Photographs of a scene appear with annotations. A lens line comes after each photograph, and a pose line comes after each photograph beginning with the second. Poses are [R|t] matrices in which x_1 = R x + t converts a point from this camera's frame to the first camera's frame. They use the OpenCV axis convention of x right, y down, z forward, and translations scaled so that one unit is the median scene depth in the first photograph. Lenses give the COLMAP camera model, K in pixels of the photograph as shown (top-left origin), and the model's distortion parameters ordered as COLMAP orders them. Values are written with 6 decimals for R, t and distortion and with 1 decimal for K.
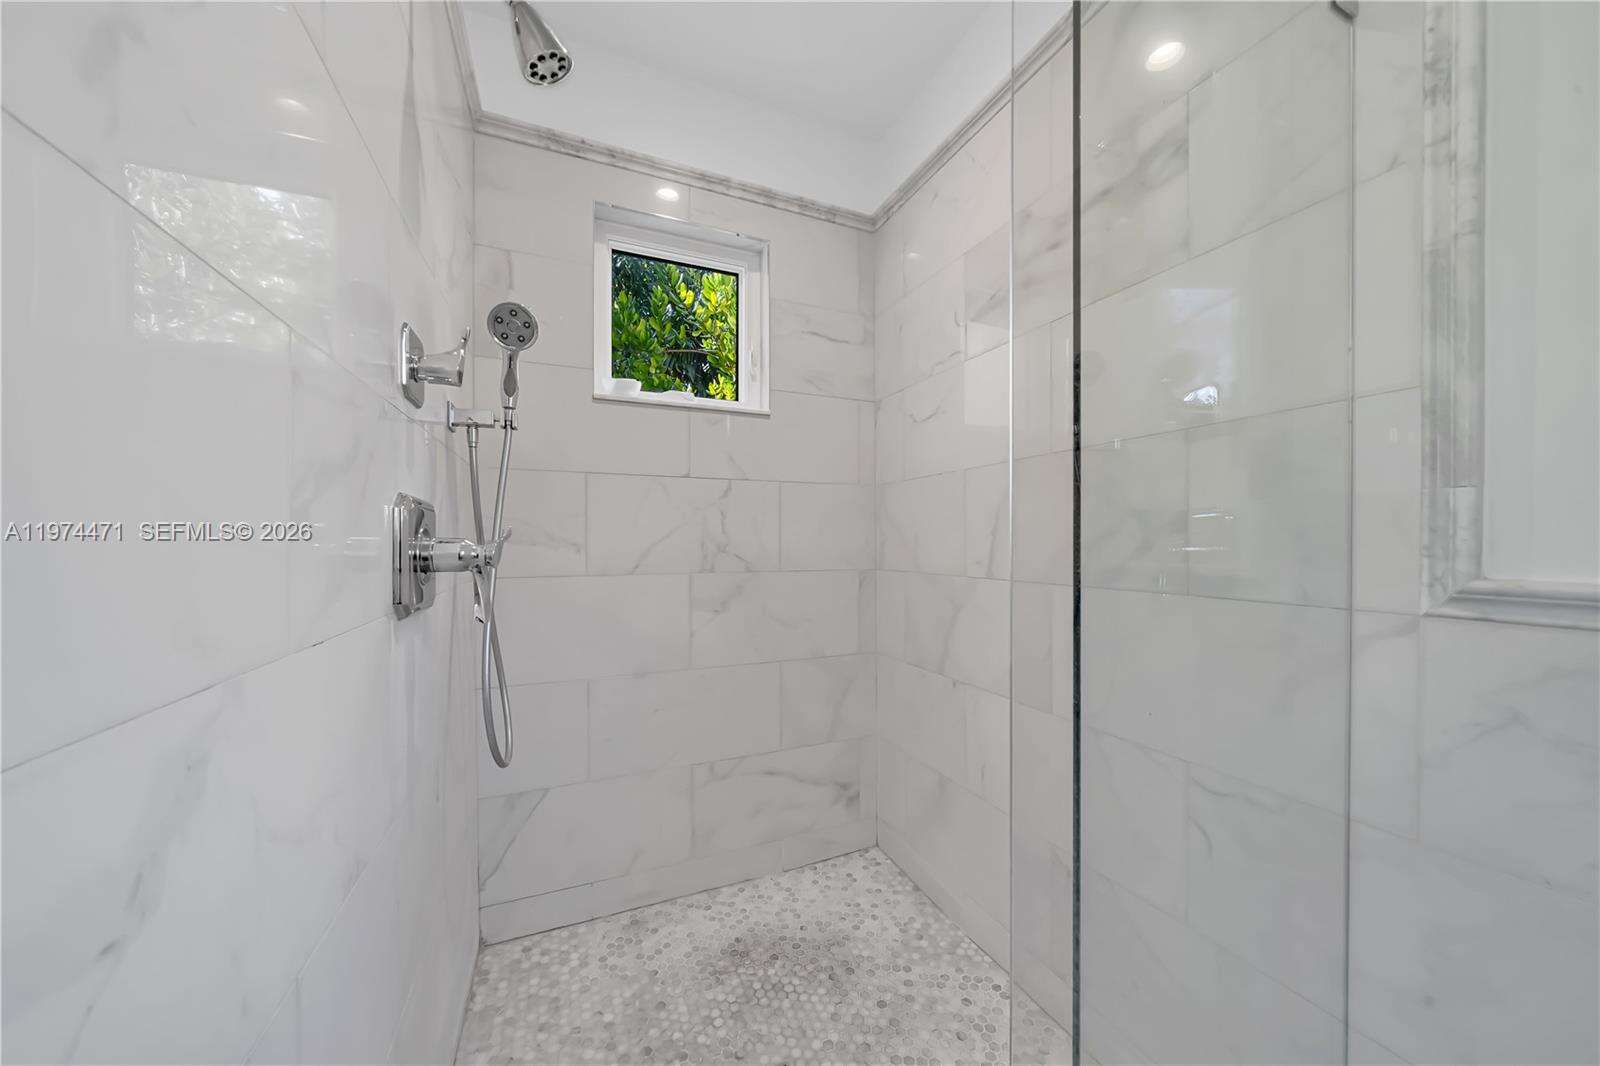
lens RADIAL K [[553.3, 0, 799.8], [0, 553.3, 537.0], [0, 0, 1]] dist [-0.005703, 0.000400]
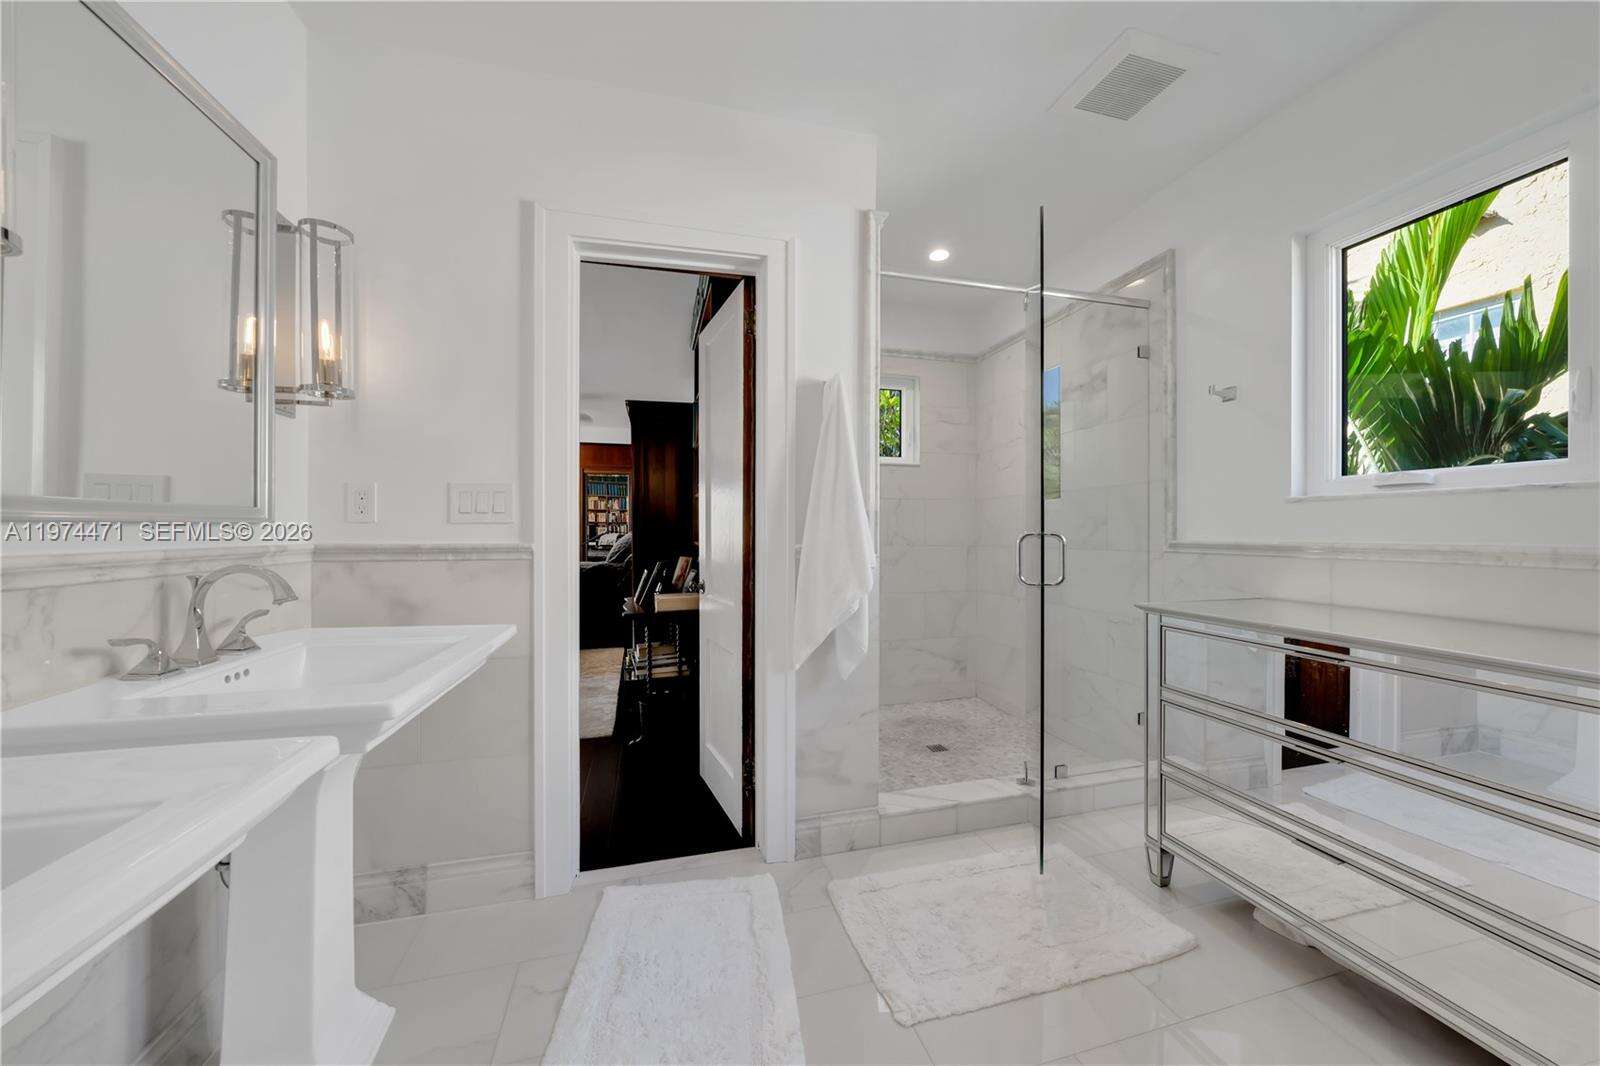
lens RADIAL K [[553.3, 0, 762.3], [0, 553.3, 532.7], [0, 0, 1]] dist [-0.005703, 0.000400]
pose [[0.977846, 0.000778, -0.209324, -0.197928], [0.000793, 0.999972, 0.007422, 0.001944], [0.209324, -0.007424, 0.977818, -1.078967]]
